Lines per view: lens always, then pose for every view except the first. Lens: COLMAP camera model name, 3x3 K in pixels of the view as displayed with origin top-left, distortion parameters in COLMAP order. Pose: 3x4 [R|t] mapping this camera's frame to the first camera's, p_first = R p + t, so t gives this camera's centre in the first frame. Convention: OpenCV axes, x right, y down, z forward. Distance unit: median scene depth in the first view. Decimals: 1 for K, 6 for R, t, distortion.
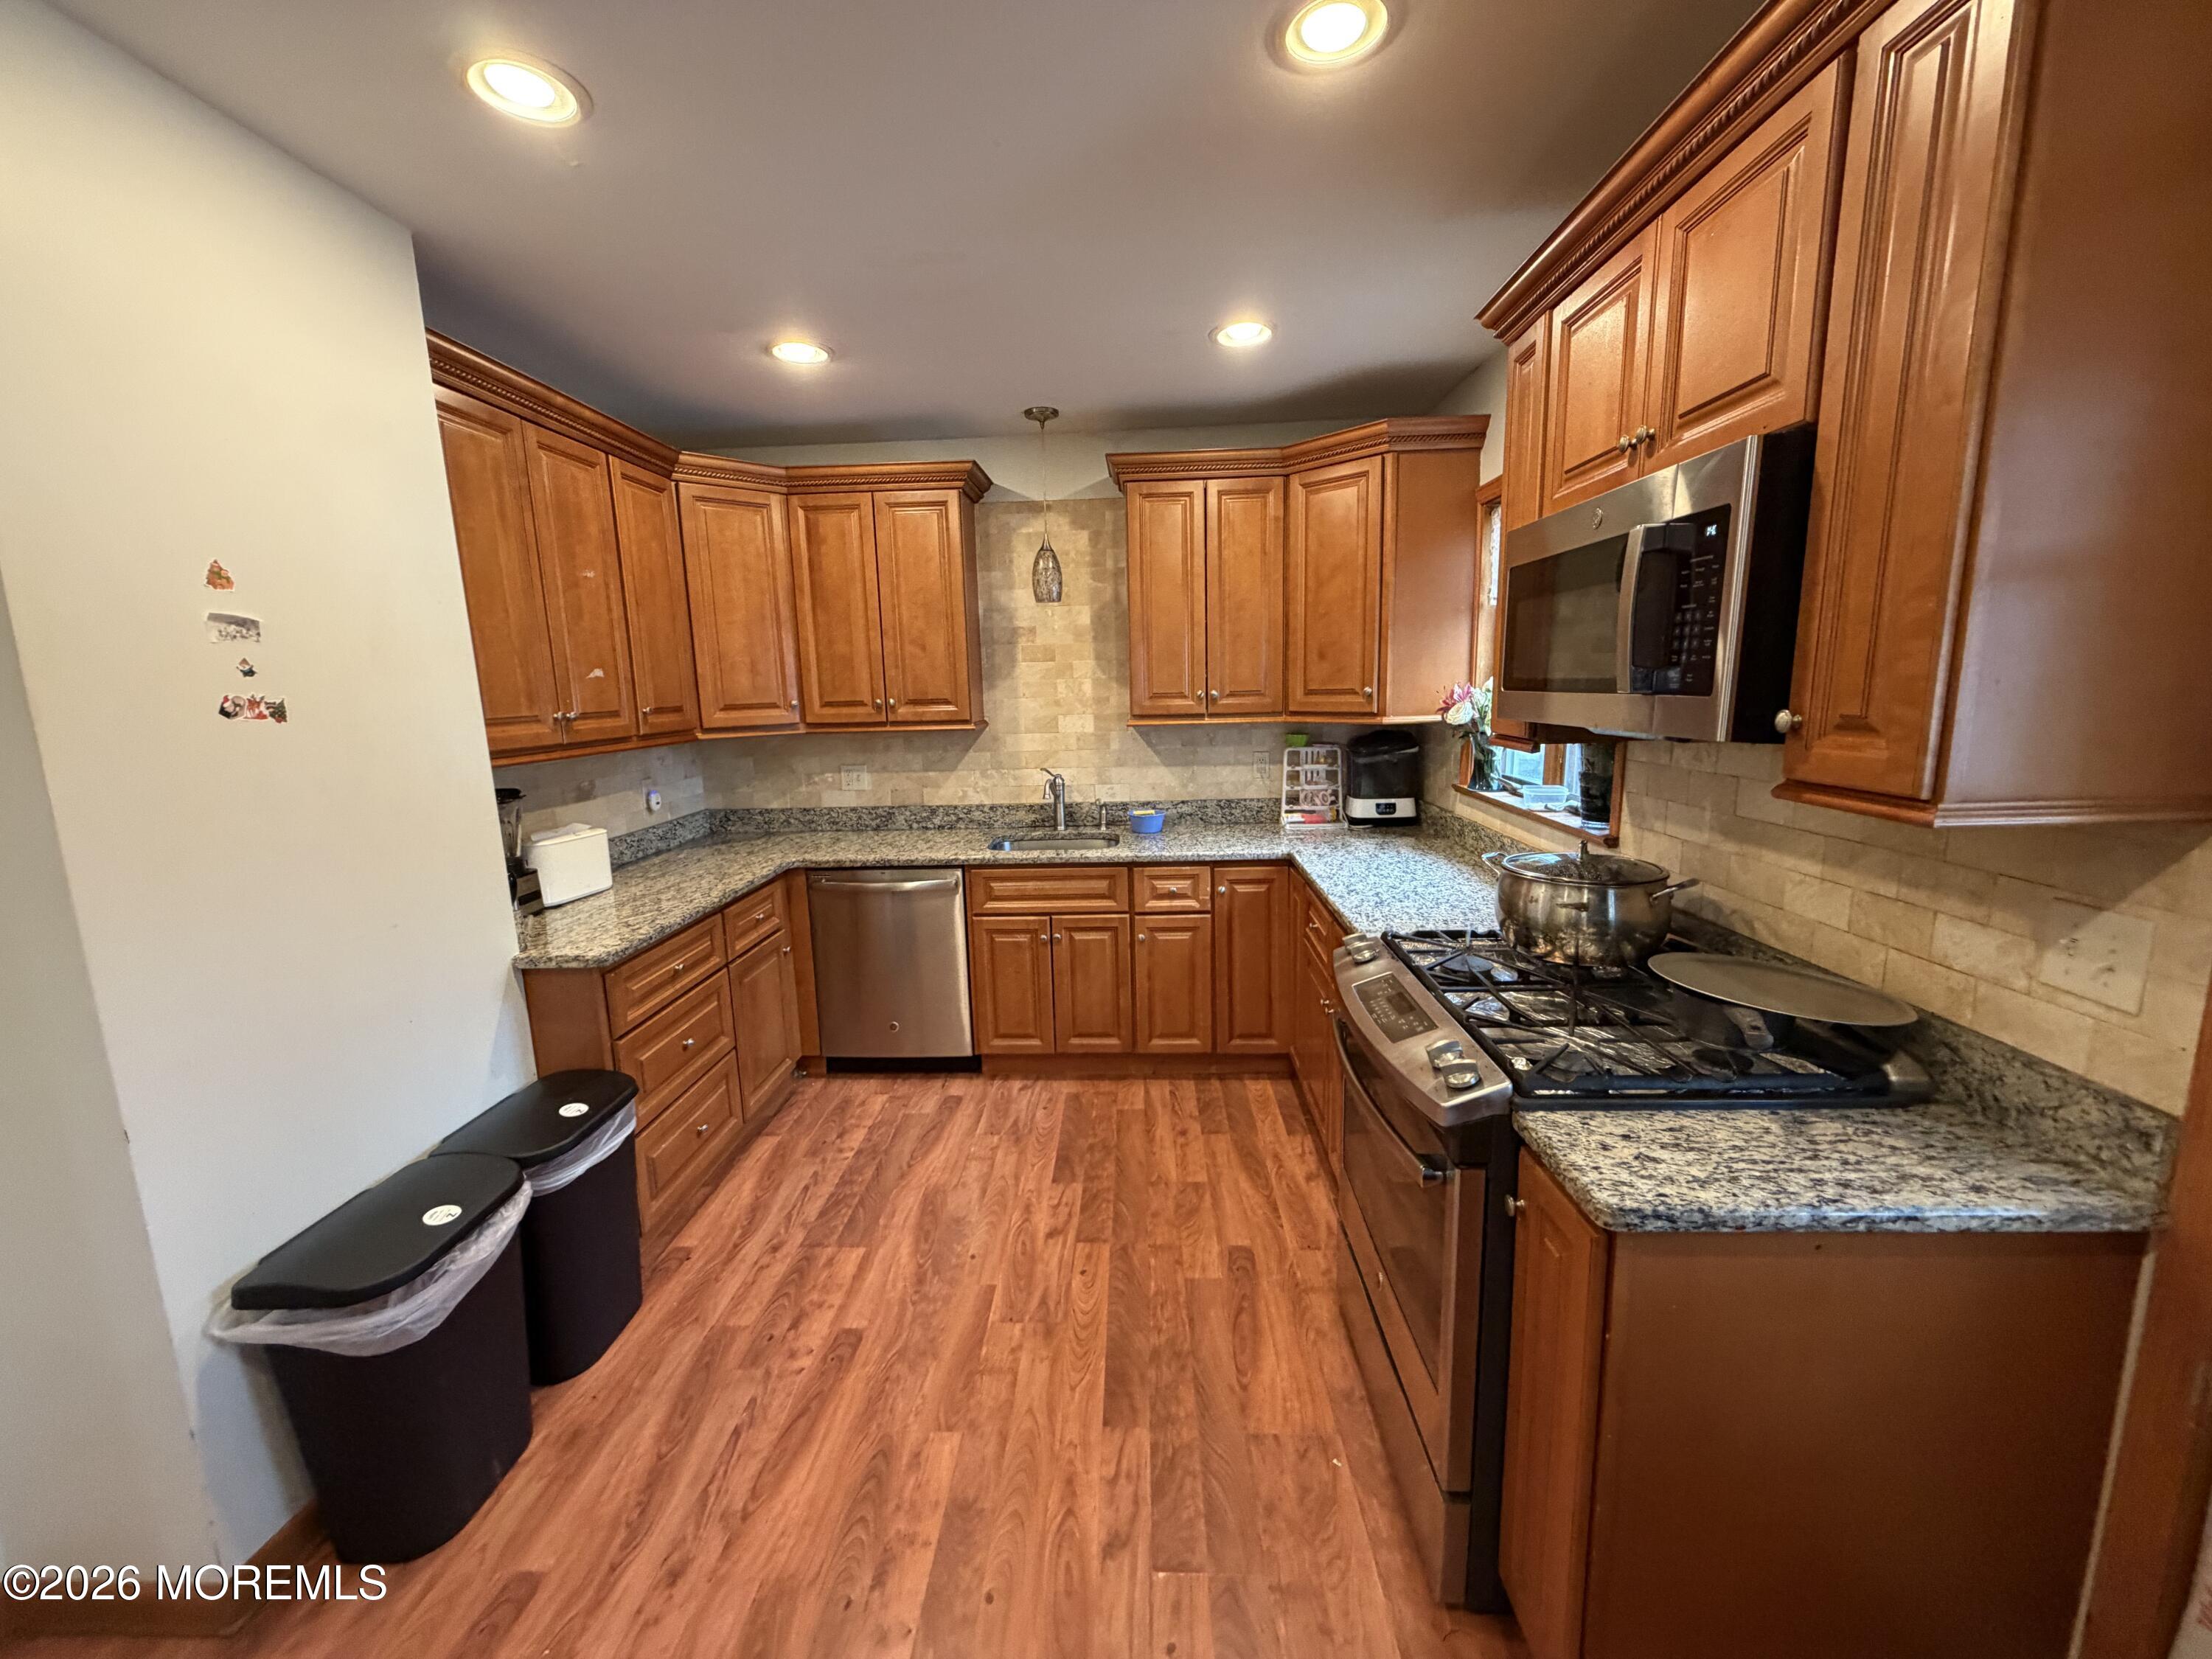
lens RADIAL K [[879.9, 0, 1108.3], [0, 879.9, 828.5], [0, 0, 1]] dist [-0.001642, 0.000546]
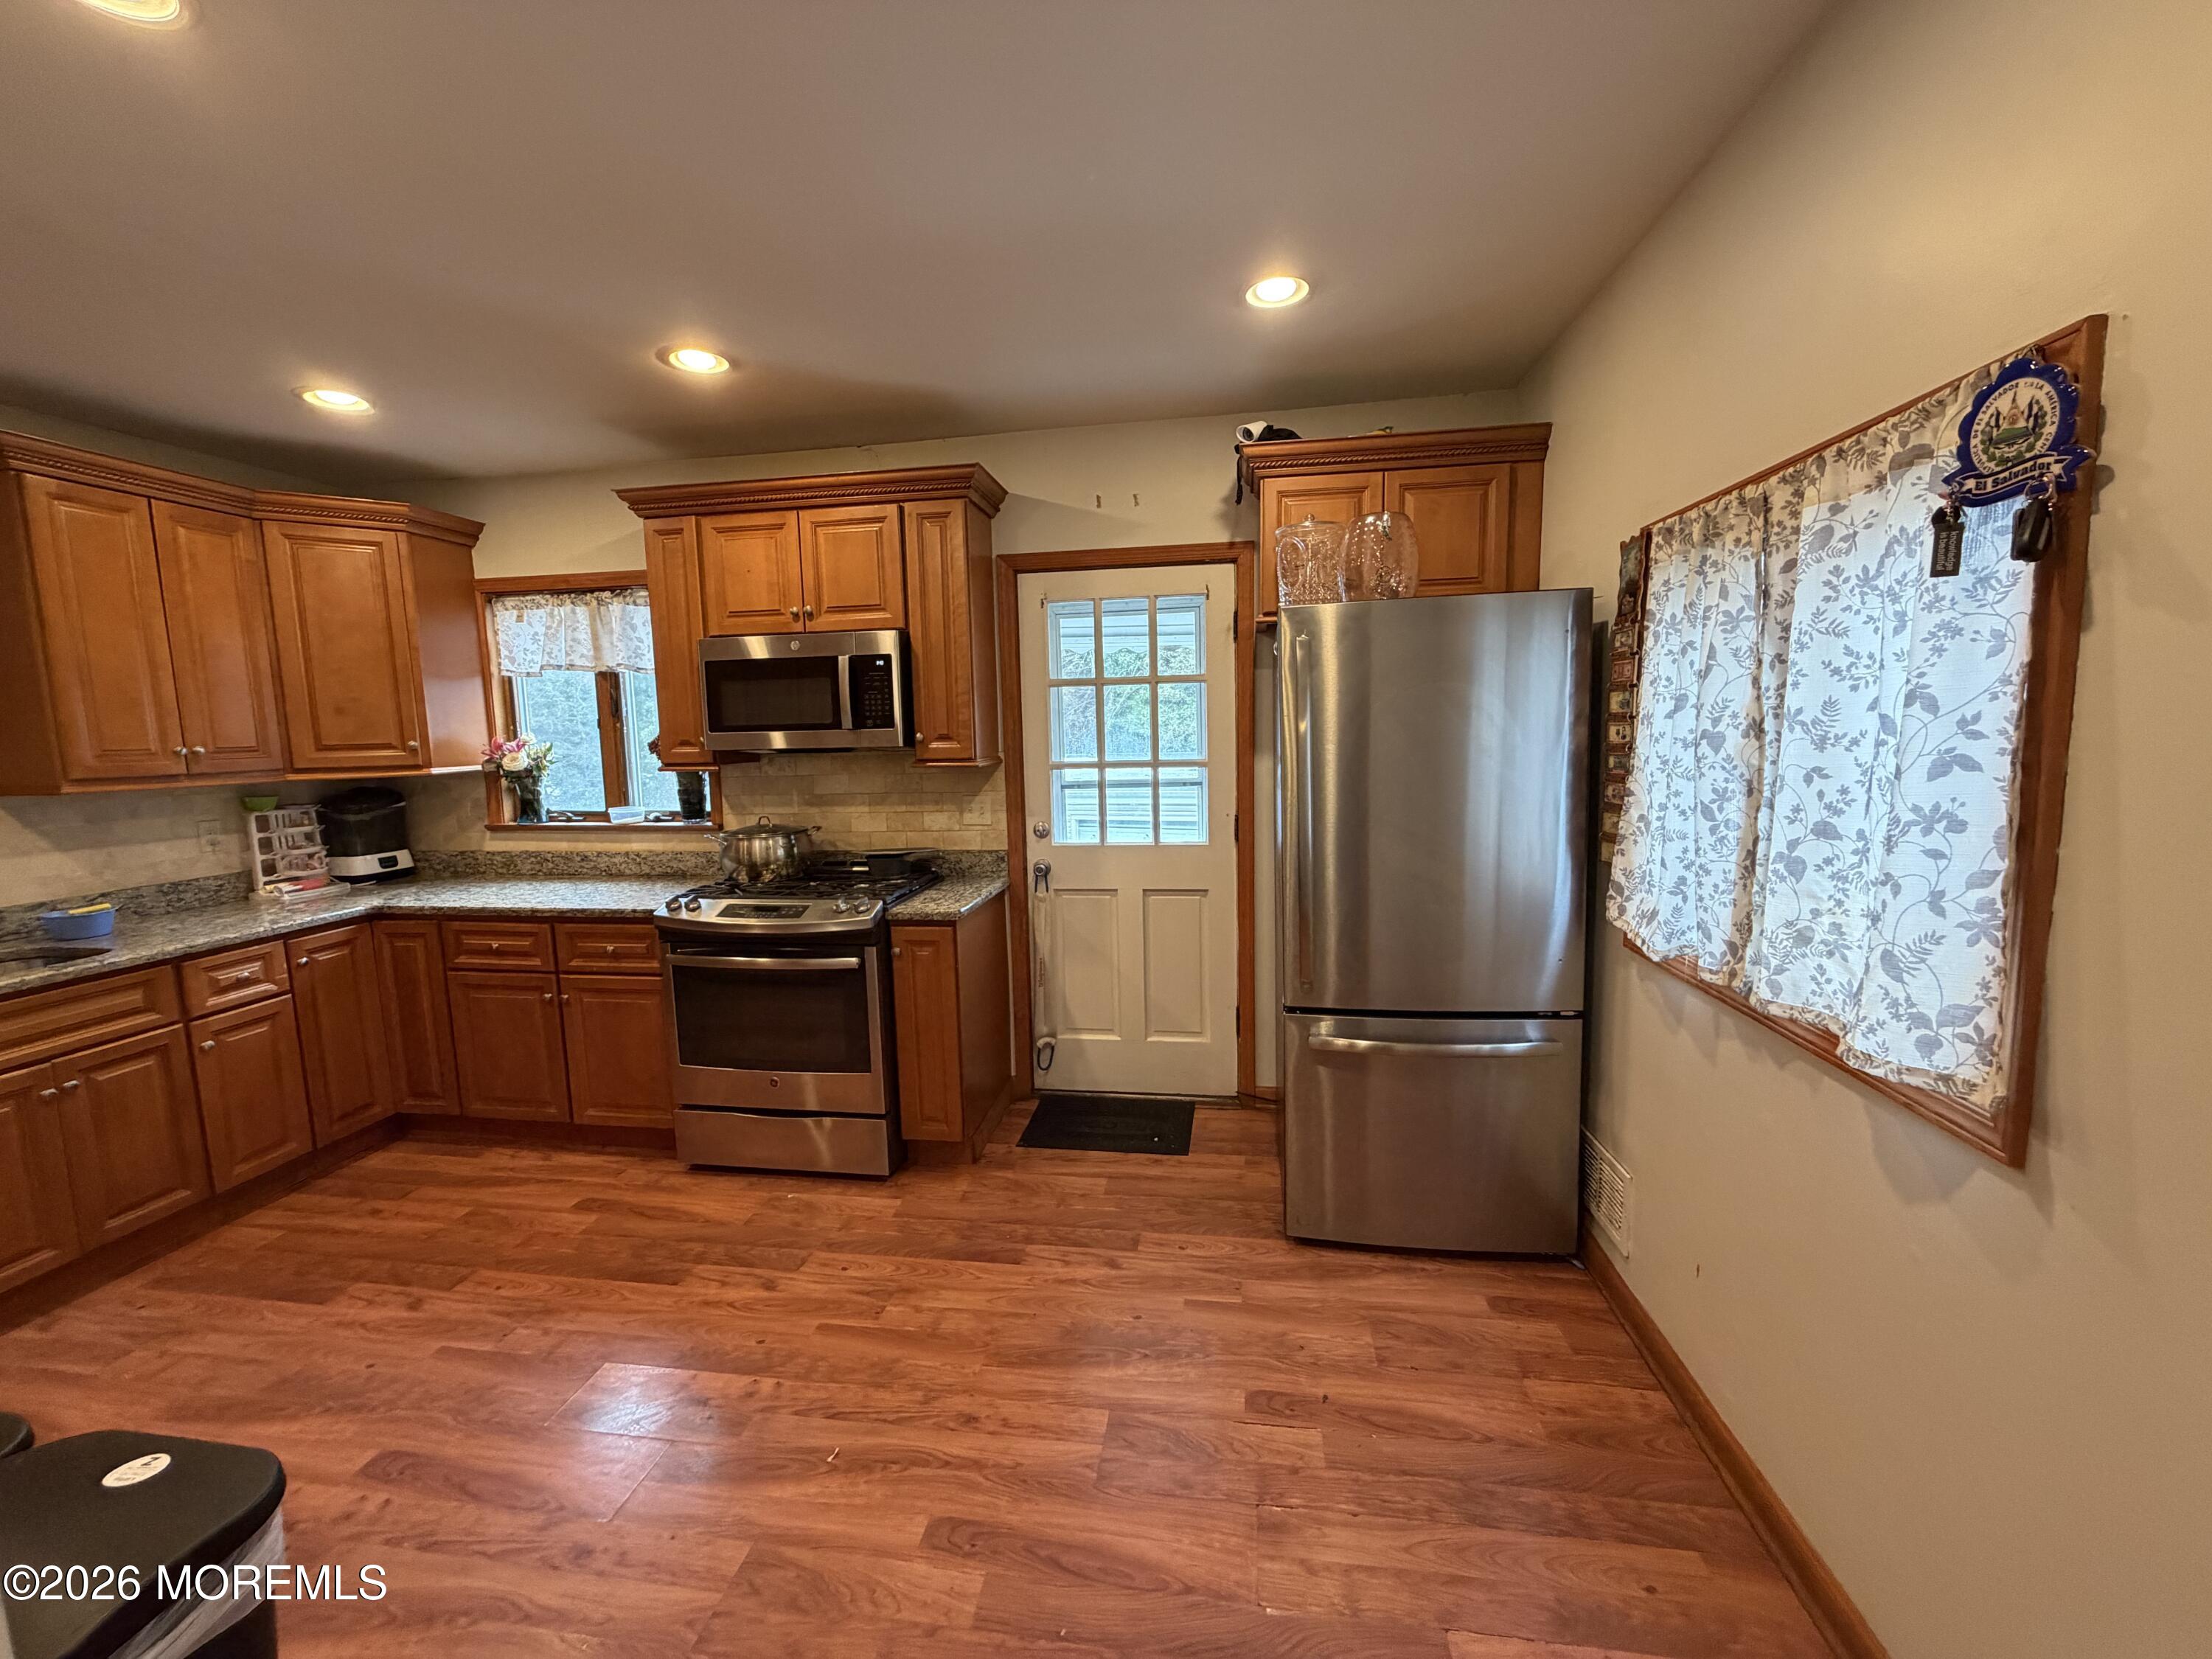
lens RADIAL K [[879.9, 0, 1107.0], [0, 879.9, 825.8], [0, 0, 1]] dist [-0.001642, 0.000546]
pose [[0.114073, -0.089207, 0.989459, -0.646598], [0.185238, 0.980405, 0.067035, 0.024176], [-0.976050, 0.175639, 0.128362, 0.050700]]
